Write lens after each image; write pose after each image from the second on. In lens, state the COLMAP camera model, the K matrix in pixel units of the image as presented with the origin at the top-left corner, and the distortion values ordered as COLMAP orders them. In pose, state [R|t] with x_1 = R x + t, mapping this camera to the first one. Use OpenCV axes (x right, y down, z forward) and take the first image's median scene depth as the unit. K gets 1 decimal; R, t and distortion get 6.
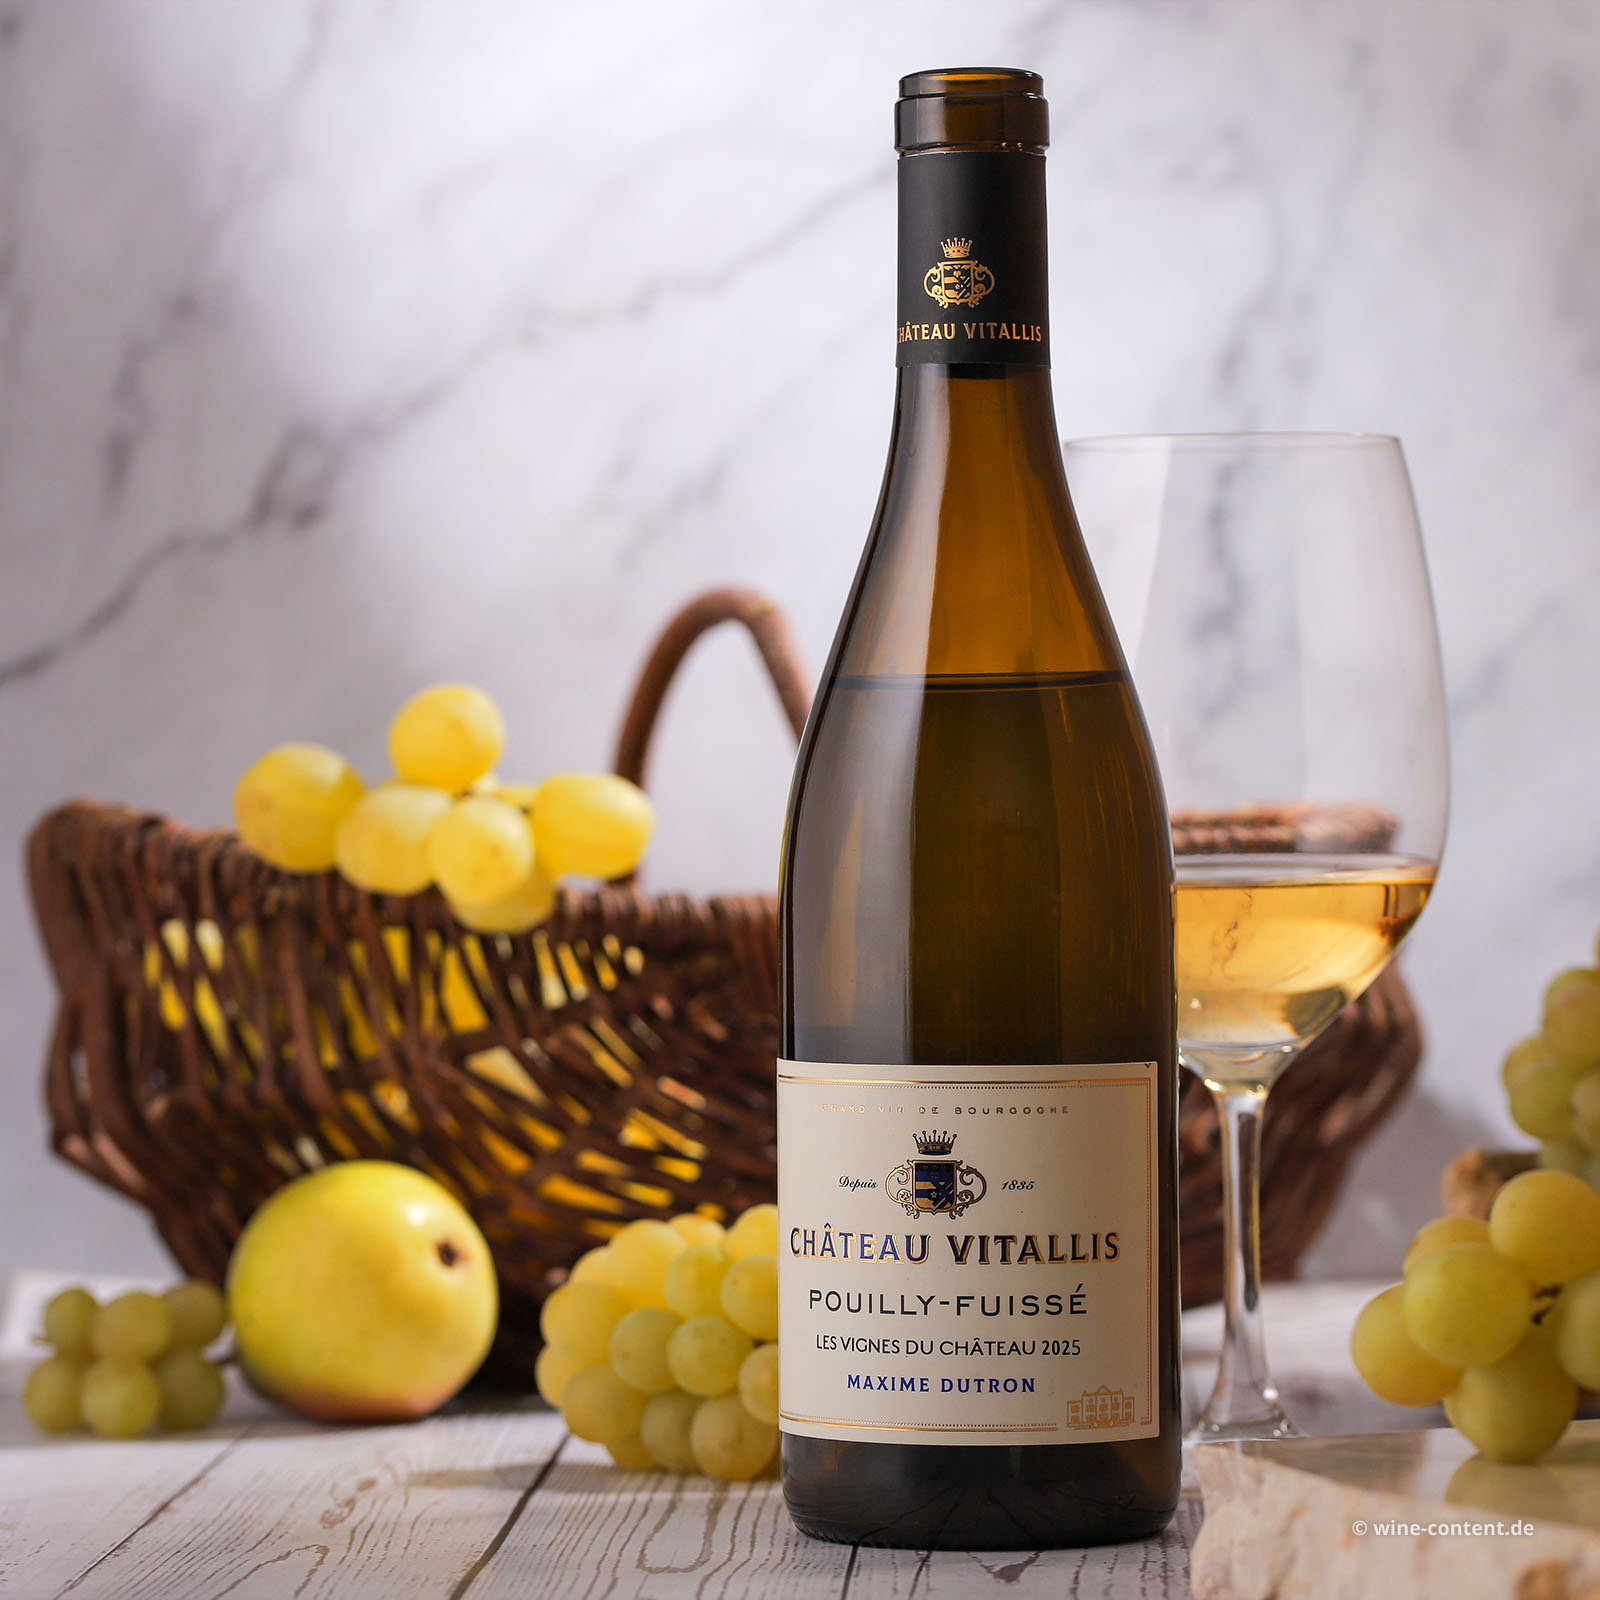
lens RADIAL K [[9089.2, 0, 800.0], [0, 9089.2, 799.9], [0, 0, 1]] dist [-0.000355, 0.000000]
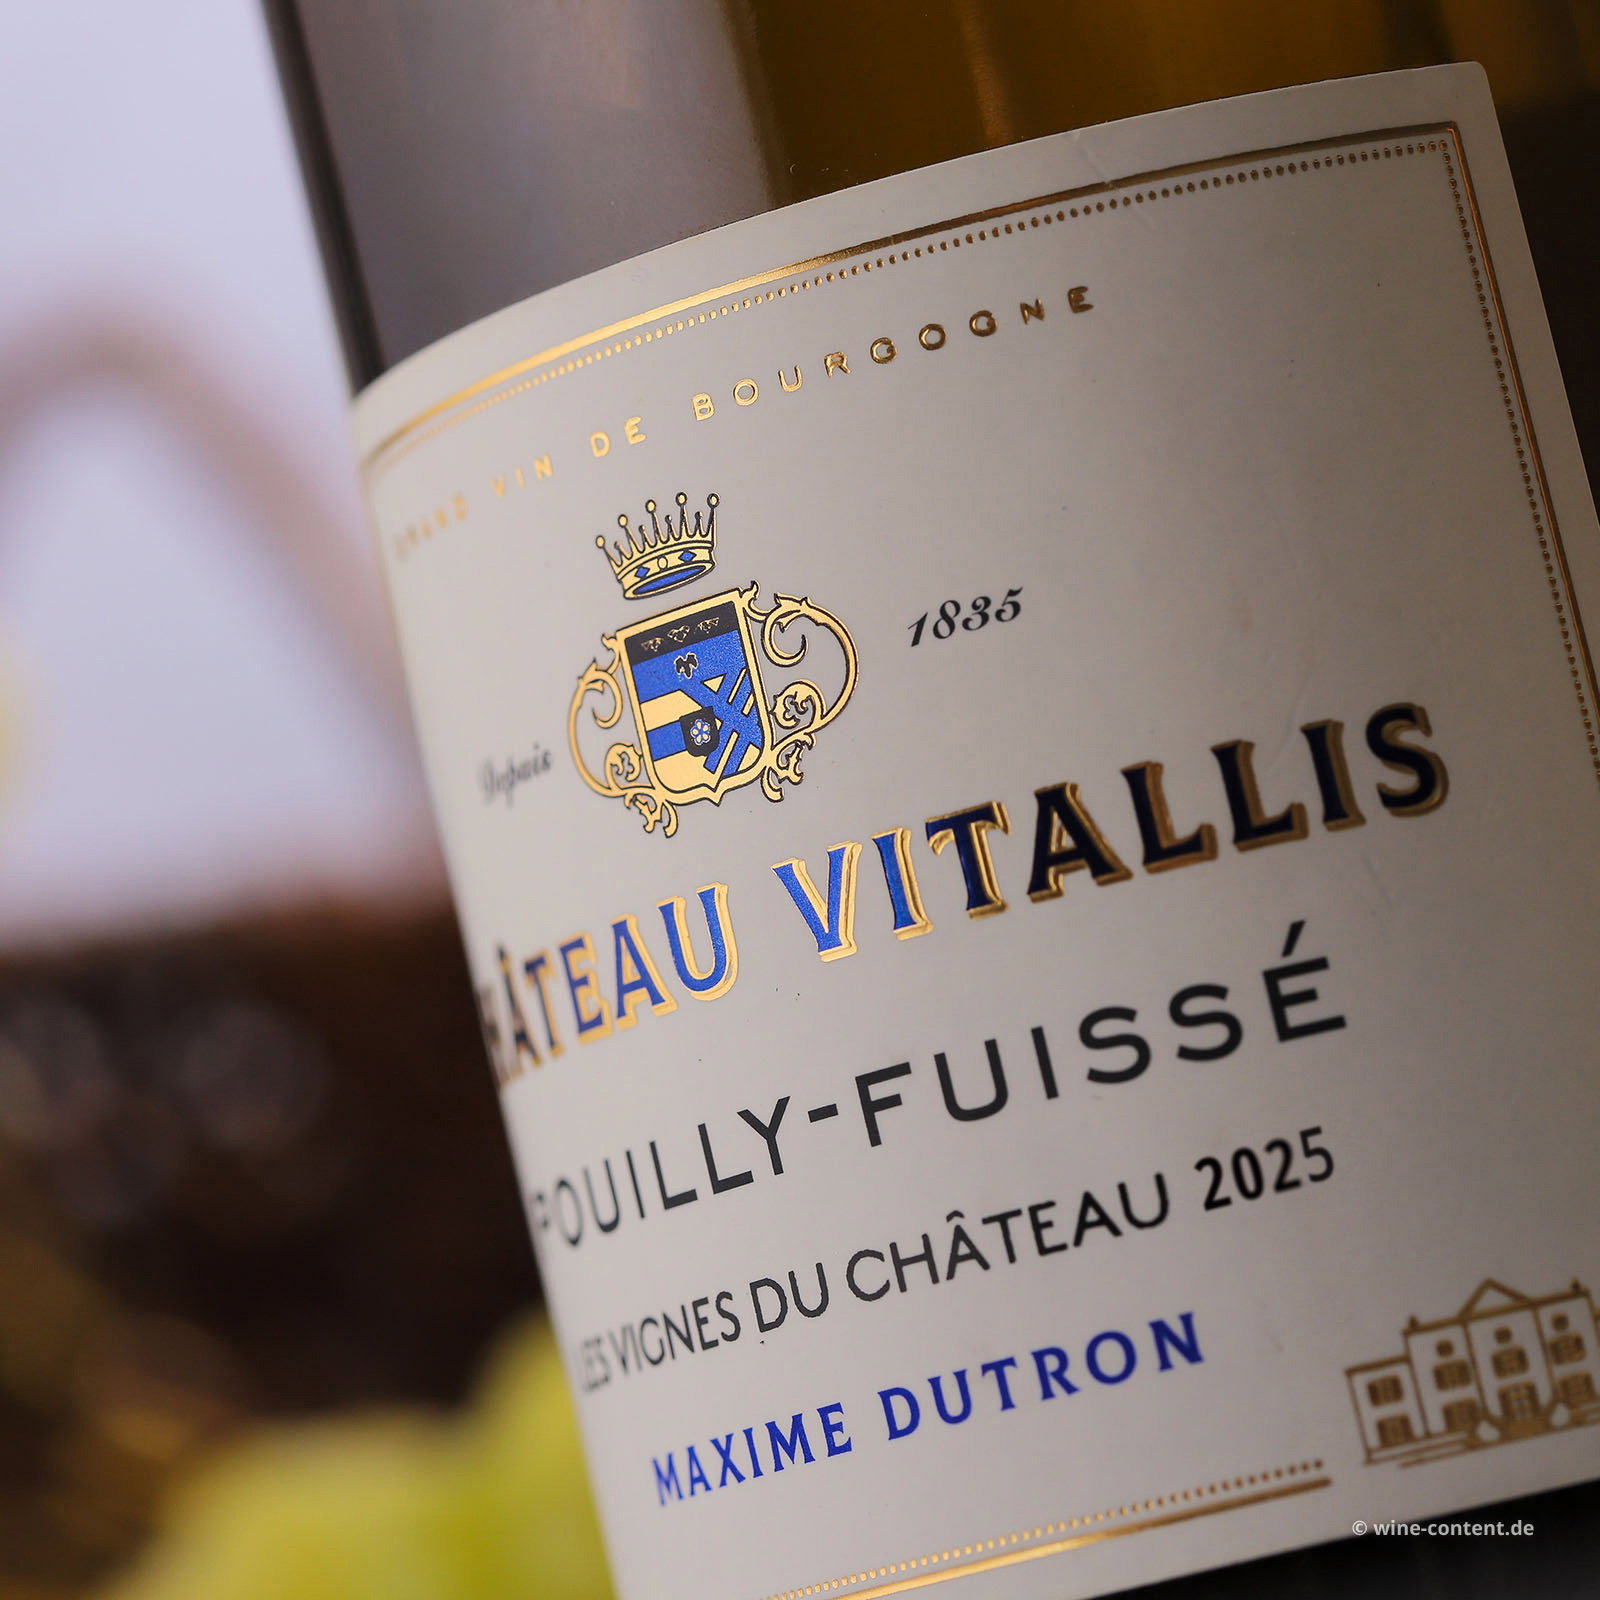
lens RADIAL K [[9089.2, 0, 799.9], [0, 9089.2, 800.7], [0, 0, 1]] dist [-0.000355, 0.000000]
pose [[0.874341, -0.253528, -0.413825, 0.128282], [0.218368, 0.967025, -0.131067, 0.081326], [0.433409, 0.024231, 0.900872, 0.758100]]
